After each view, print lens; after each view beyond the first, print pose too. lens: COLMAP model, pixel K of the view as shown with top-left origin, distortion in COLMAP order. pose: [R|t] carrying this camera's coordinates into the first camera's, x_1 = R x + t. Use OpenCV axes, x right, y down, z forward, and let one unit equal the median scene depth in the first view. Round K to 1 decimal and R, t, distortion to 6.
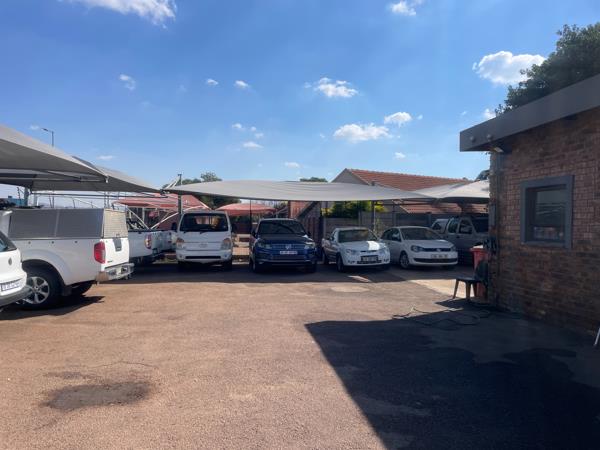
lens RADIAL K [[454.3, 0, 299.5], [0, 454.3, 221.9], [0, 0, 1]] dist [0.088150, -0.112665]
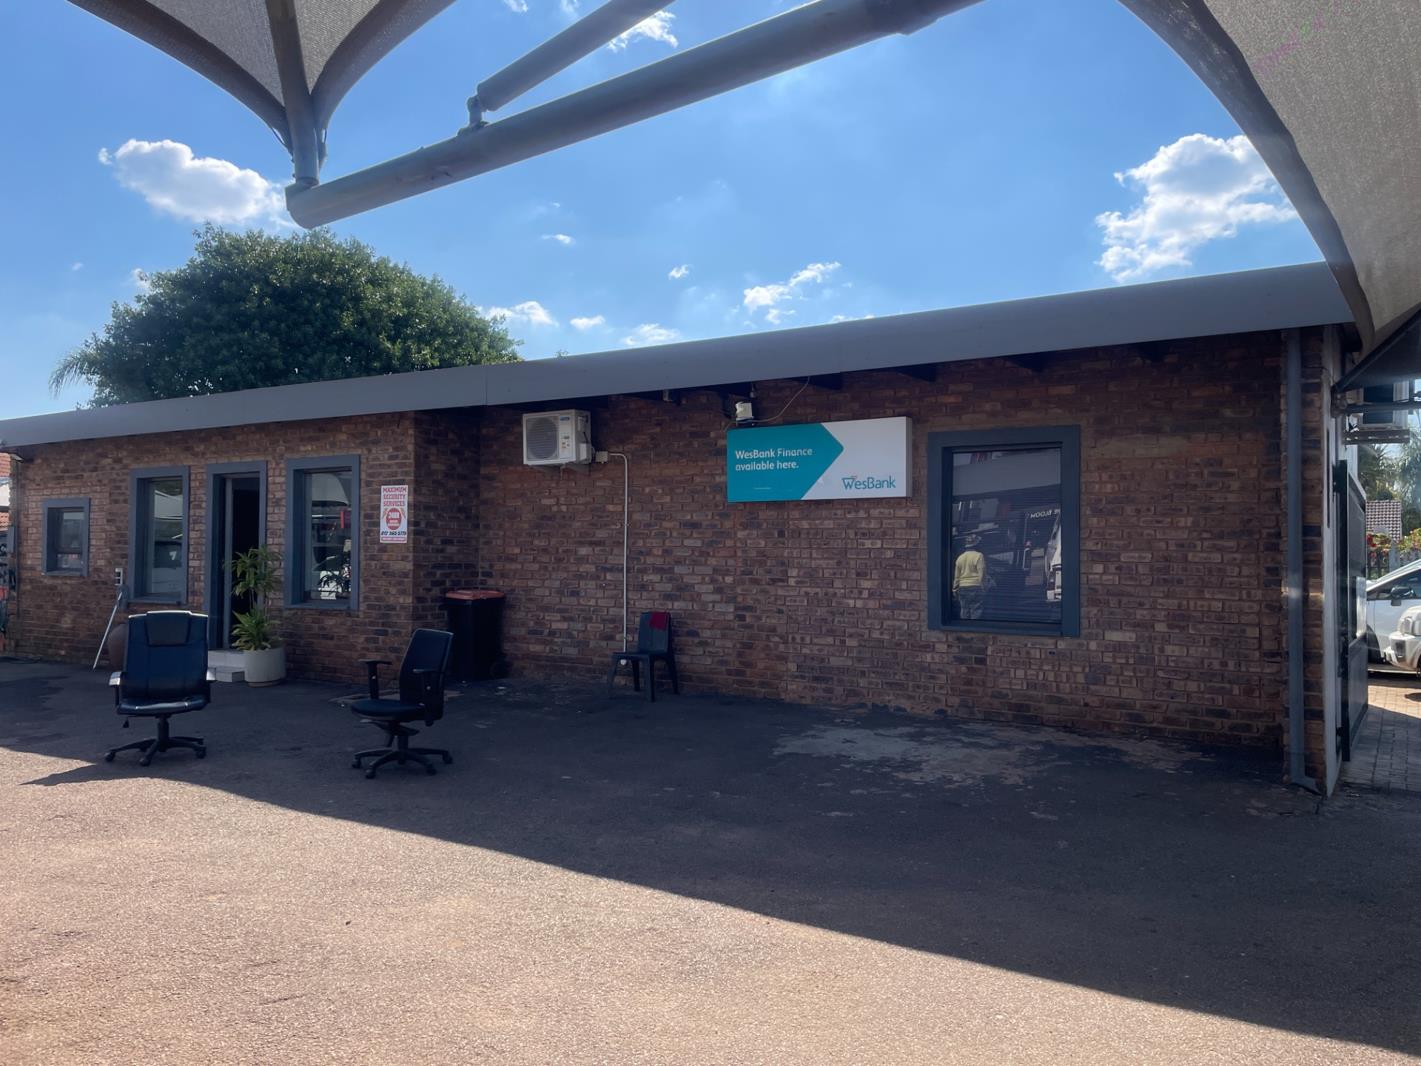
lens RADIAL K [[1076.0, 0, 709.2], [0, 1076.0, 525.7], [0, 0, 1]] dist [0.088150, -0.112665]
pose [[0.647863, 0.008898, 0.761705, -0.239319], [0.001632, 0.999913, -0.013068, -0.012756], [-0.761756, 0.009709, 0.647792, -1.182158]]
